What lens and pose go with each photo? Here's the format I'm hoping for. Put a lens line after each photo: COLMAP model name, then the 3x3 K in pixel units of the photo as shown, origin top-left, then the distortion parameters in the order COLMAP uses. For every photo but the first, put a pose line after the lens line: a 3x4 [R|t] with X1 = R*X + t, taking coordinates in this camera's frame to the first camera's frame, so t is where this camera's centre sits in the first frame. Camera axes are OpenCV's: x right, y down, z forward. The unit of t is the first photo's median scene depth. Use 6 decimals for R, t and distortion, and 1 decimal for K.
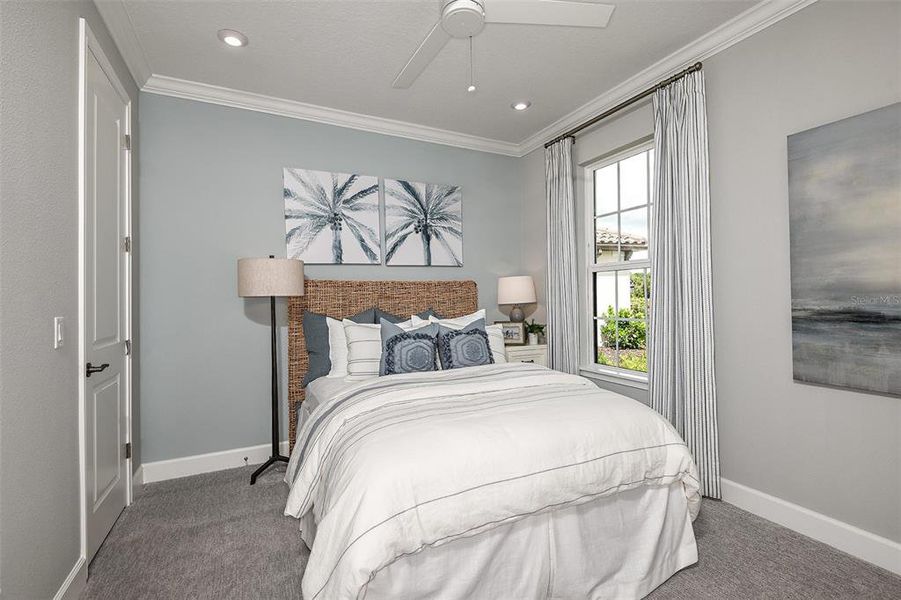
lens RADIAL K [[399.6, 0, 450.5], [0, 399.6, 300.0], [0, 0, 1]] dist [0.016225, -0.018045]
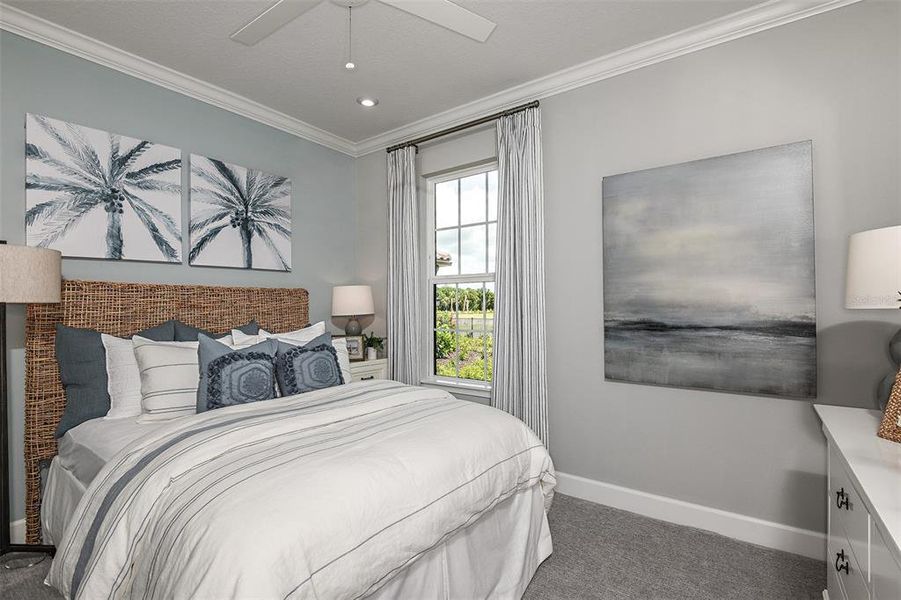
lens RADIAL K [[414.8, 0, 448.7], [0, 414.8, 303.7], [0, 0, 1]] dist [0.004910, -0.019946]
pose [[0.885985, 0.015289, 0.463462, -0.097834], [-0.006199, 0.999758, -0.021130, 0.001550], [-0.463673, 0.015848, 0.885865, 0.070428]]
